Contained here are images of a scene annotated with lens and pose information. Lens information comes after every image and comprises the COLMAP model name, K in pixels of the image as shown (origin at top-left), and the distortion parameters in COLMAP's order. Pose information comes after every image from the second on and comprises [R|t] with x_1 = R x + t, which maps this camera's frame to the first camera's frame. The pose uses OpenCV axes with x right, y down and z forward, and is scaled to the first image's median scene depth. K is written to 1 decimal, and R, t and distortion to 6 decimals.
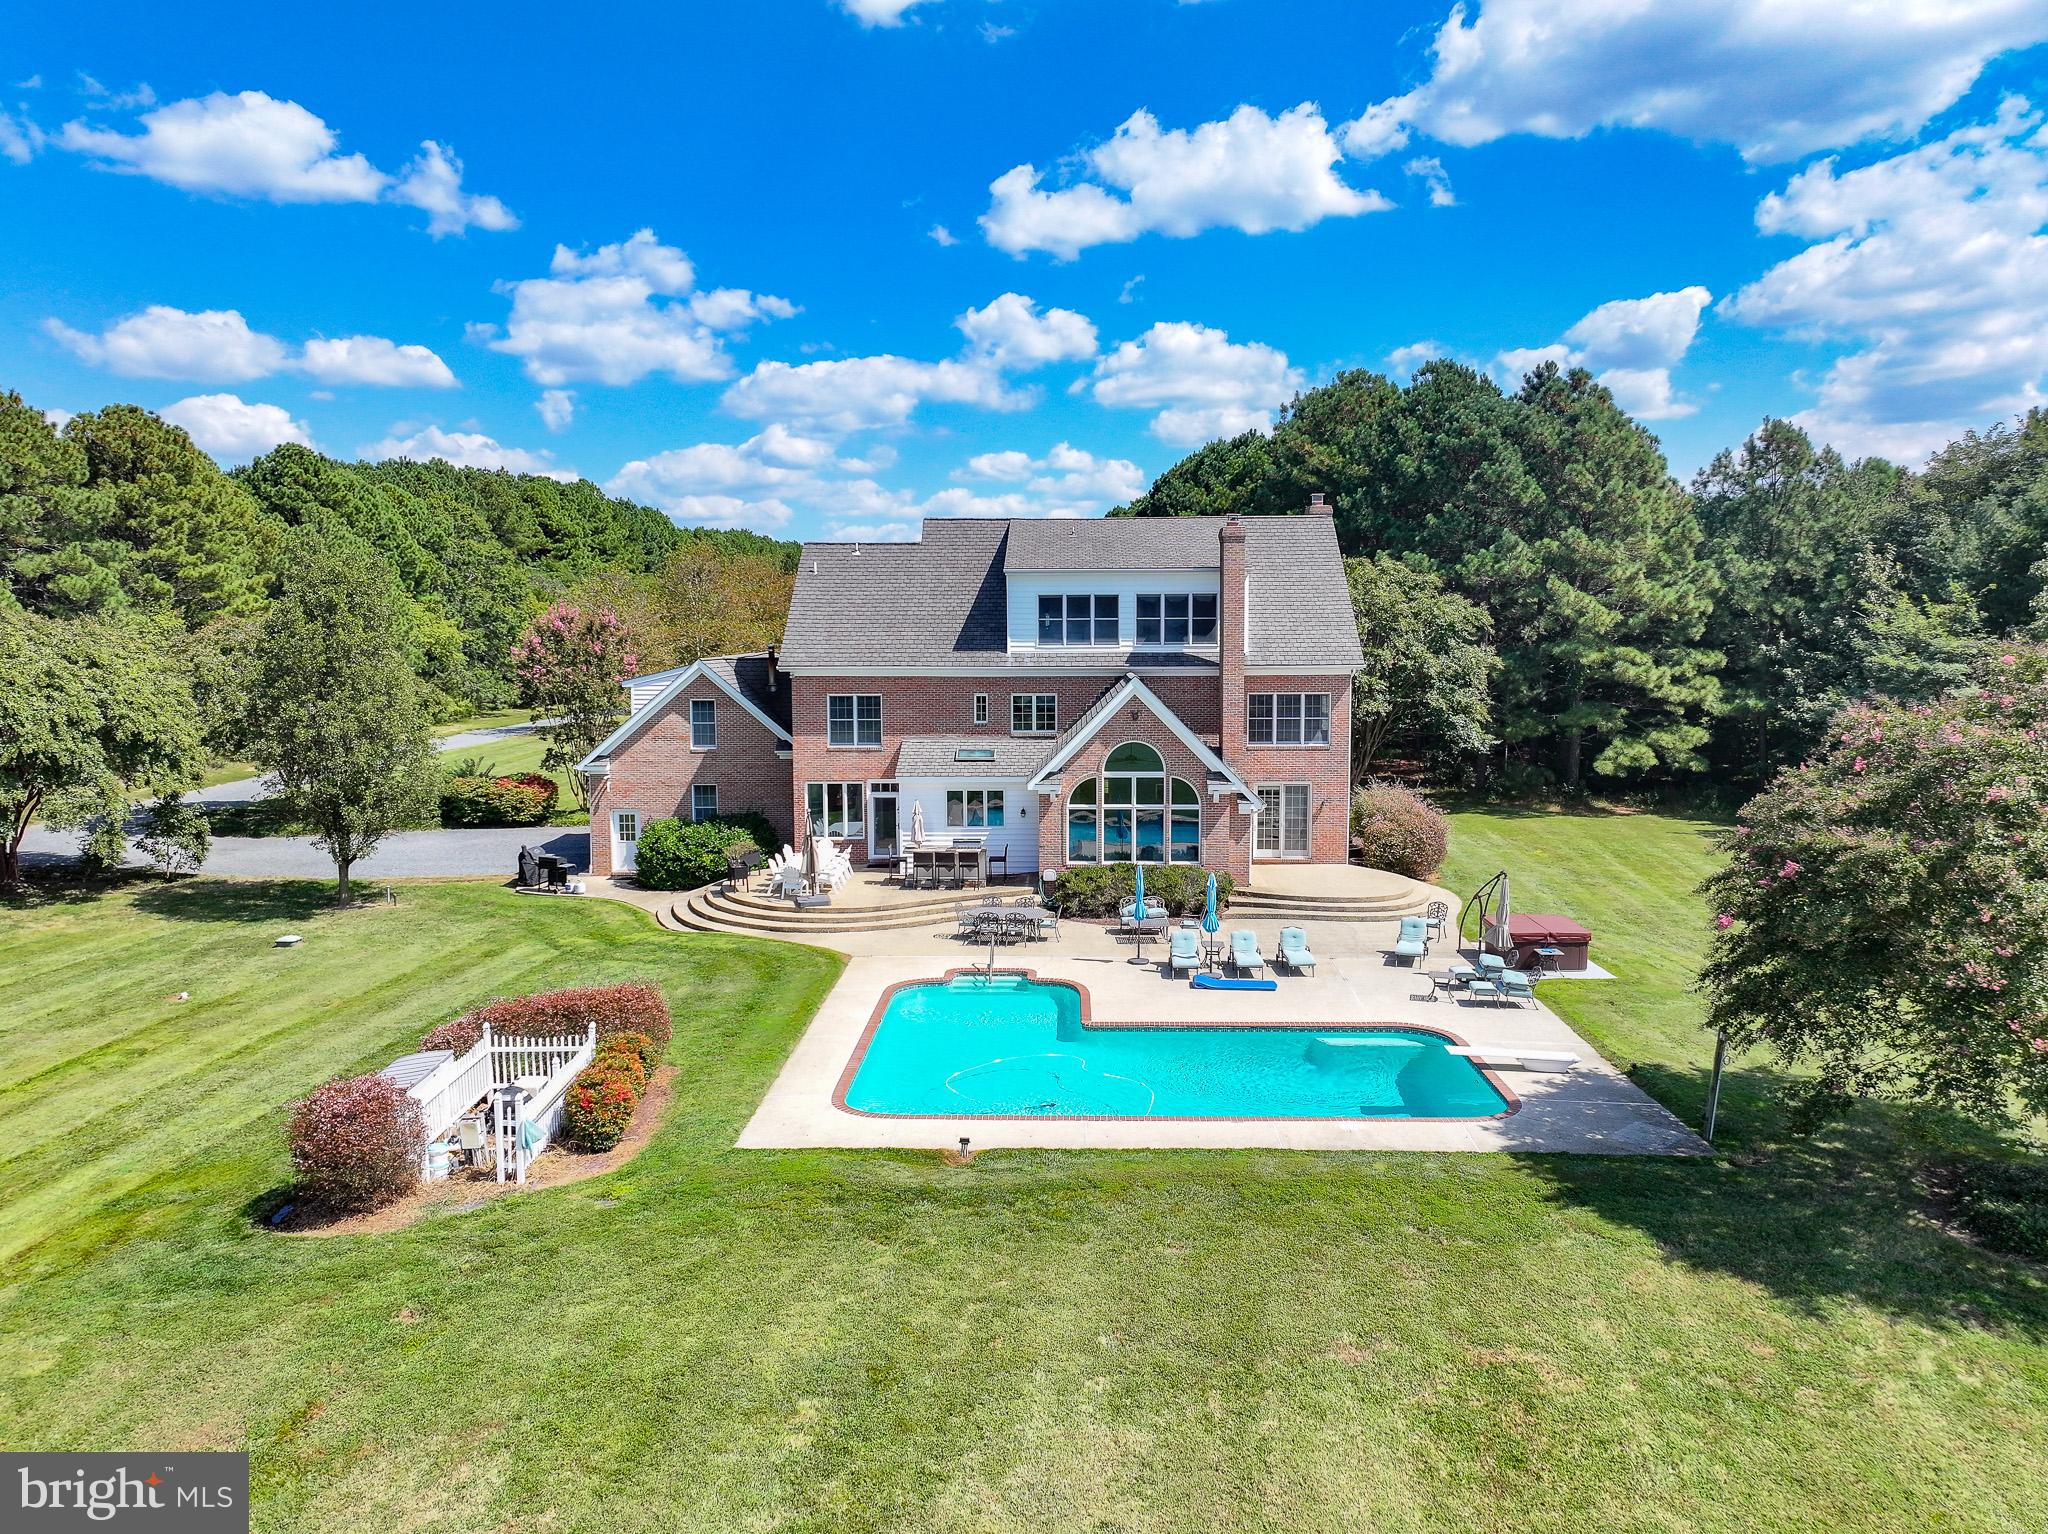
lens RADIAL K [[1438.1, 0, 1032.1], [0, 1438.1, 758.7], [0, 0, 1]] dist [0.006558, 0.005987]
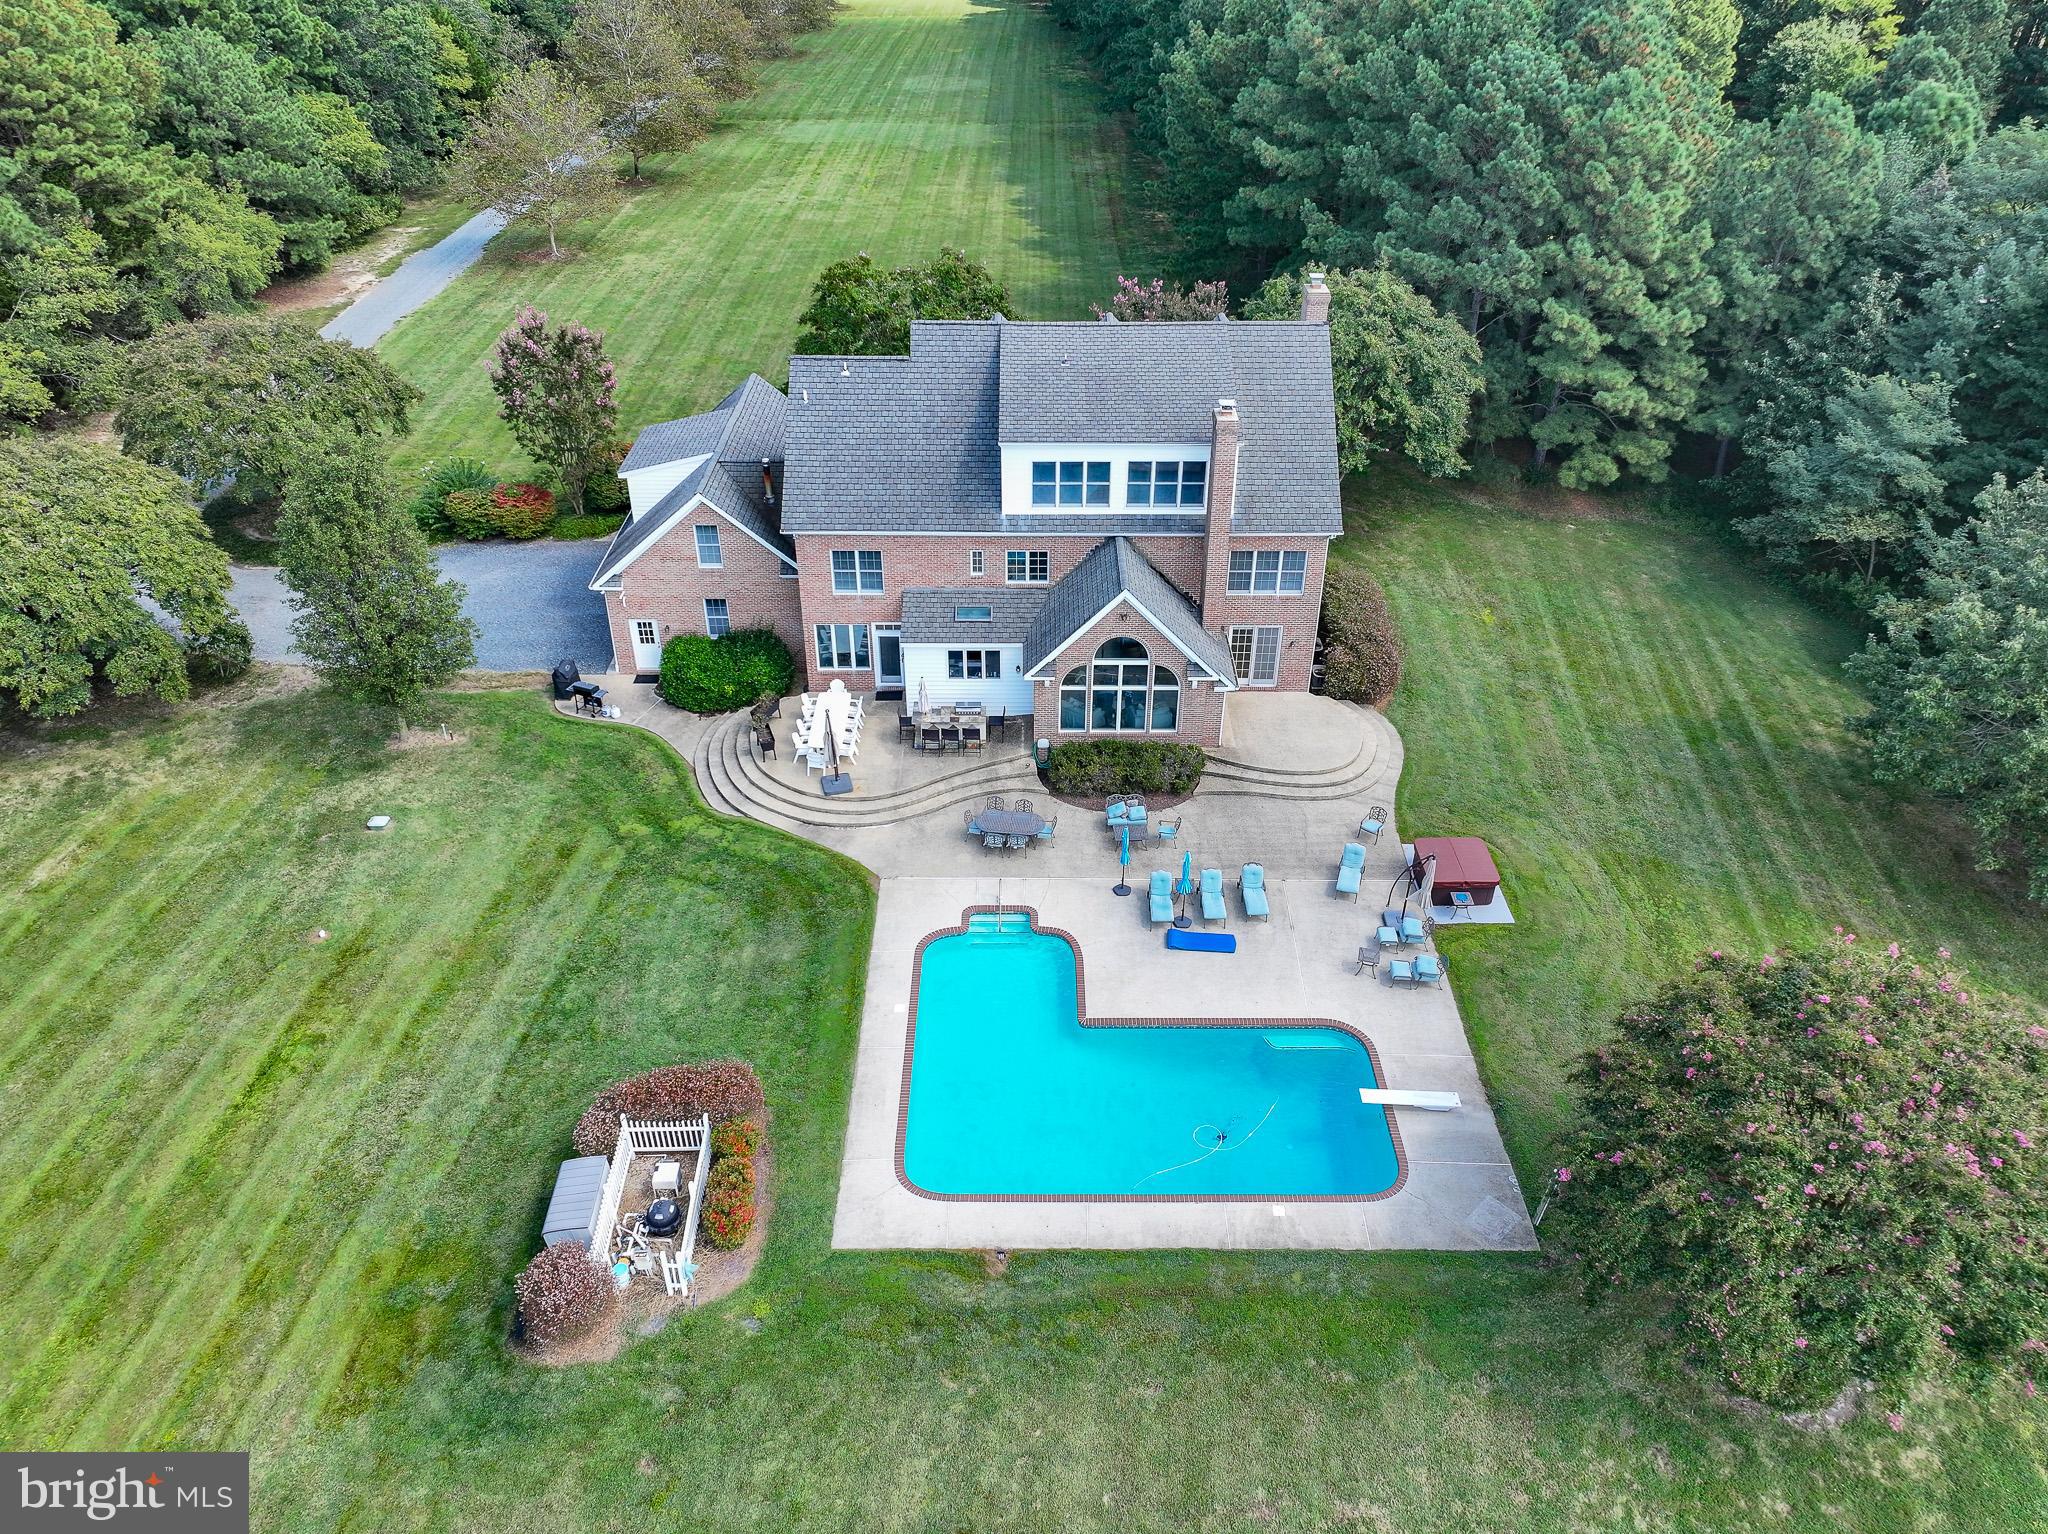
lens RADIAL K [[1438.1, 0, 1032.1], [0, 1438.1, 758.7], [0, 0, 1]] dist [0.006558, 0.005987]
pose [[0.999548, -0.008103, 0.028964, -0.027449], [-0.006563, 0.881048, 0.472981, -0.414693], [-0.029351, -0.472957, 0.880597, 0.002334]]
